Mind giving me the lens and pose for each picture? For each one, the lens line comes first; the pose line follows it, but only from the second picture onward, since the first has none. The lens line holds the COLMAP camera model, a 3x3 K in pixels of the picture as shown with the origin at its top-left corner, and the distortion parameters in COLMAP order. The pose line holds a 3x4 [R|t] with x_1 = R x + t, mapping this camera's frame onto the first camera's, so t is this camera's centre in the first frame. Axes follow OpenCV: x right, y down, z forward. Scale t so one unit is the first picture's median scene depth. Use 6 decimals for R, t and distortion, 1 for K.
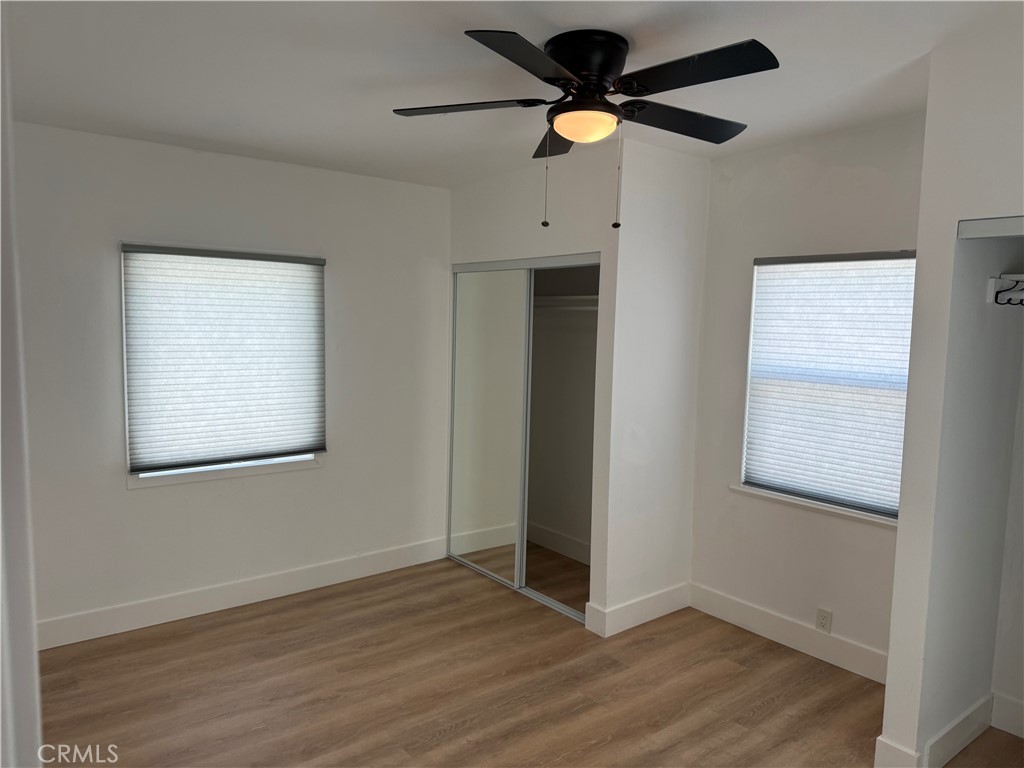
lens RADIAL K [[710.0, 0, 506.6], [0, 710.0, 383.4], [0, 0, 1]] dist [0.001959, 0.000352]
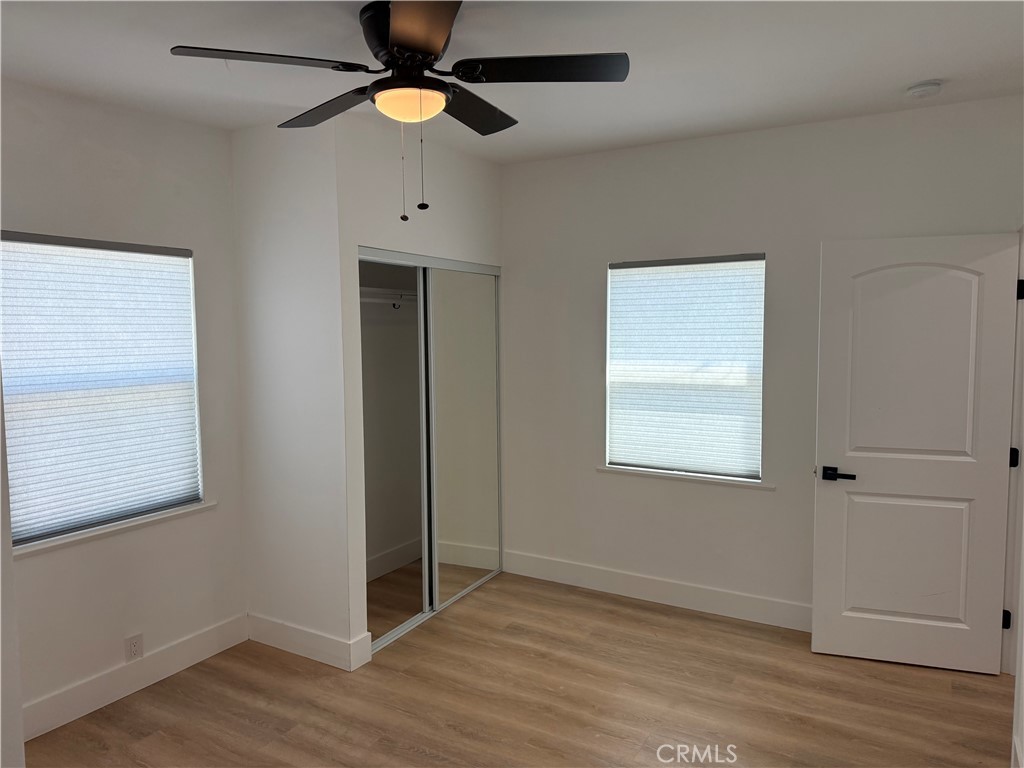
lens RADIAL K [[710.0, 0, 506.6], [0, 710.0, 383.4], [0, 0, 1]] dist [0.001959, 0.000352]
pose [[-0.344944, -0.092215, 0.934083, -0.547792], [0.088259, 0.987567, 0.130087, -0.076849], [-0.934465, 0.127314, -0.332516, 0.841642]]
